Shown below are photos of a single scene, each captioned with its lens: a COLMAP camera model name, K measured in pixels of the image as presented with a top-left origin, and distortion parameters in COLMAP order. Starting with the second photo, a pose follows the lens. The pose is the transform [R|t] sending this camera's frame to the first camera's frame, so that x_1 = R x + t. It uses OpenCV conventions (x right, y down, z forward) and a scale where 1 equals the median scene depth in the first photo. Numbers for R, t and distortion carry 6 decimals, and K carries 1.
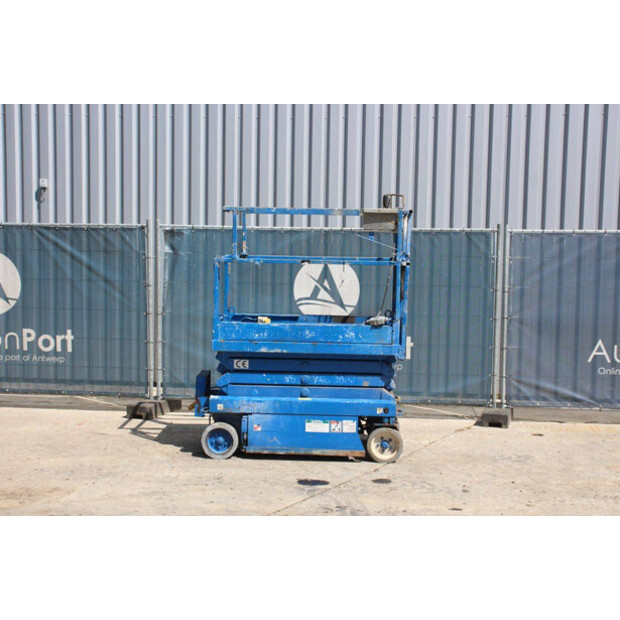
lens RADIAL K [[912.7, 0, 310.0], [0, 912.7, 310.0], [0, 0, 1]] dist [0.061930, 0.108062]
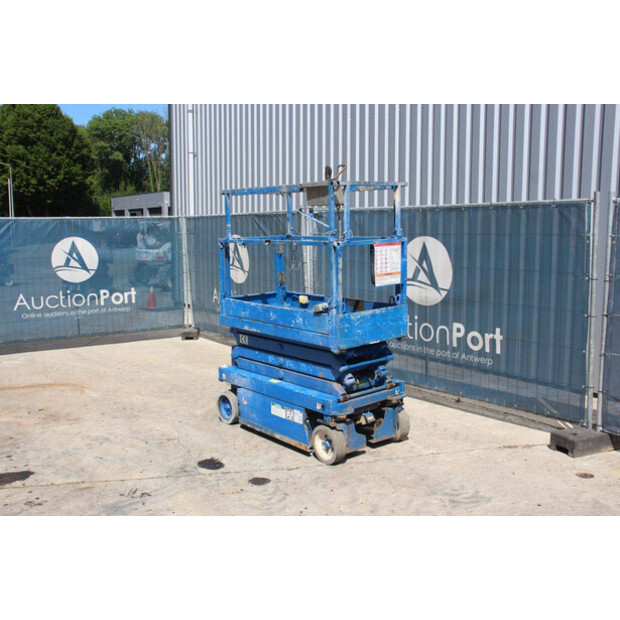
lens RADIAL K [[671.4, 0, 310.0], [0, 671.4, 310.0], [0, 0, 1]] dist [-0.075985, 0.159636]
pose [[0.671152, 0.072945, -0.737722, 0.549997], [-0.034688, 0.997147, 0.067038, -0.029344], [0.740508, -0.019403, 0.671768, 0.542396]]
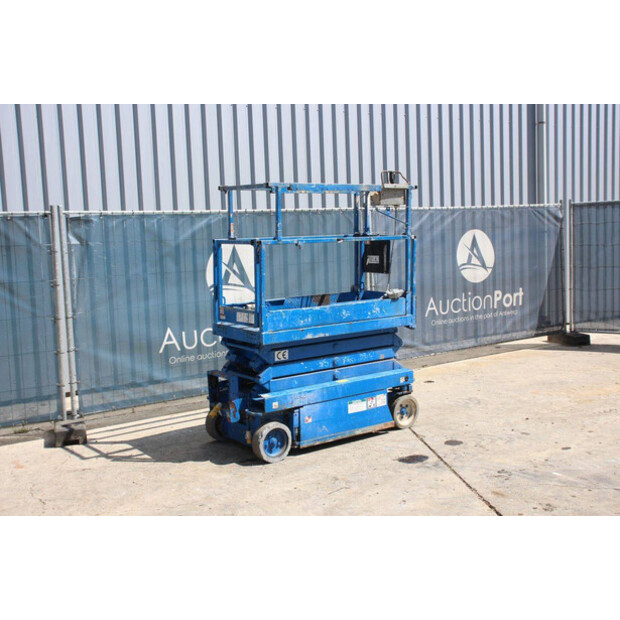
lens RADIAL K [[755.3, 0, 310.0], [0, 755.3, 310.0], [0, 0, 1]] dist [-0.016375, 0.025955]
pose [[0.765148, -0.106188, 0.635038, -0.535319], [0.092260, 0.994210, 0.055083, -0.025371], [-0.637210, 0.016442, 0.770514, 0.400747]]
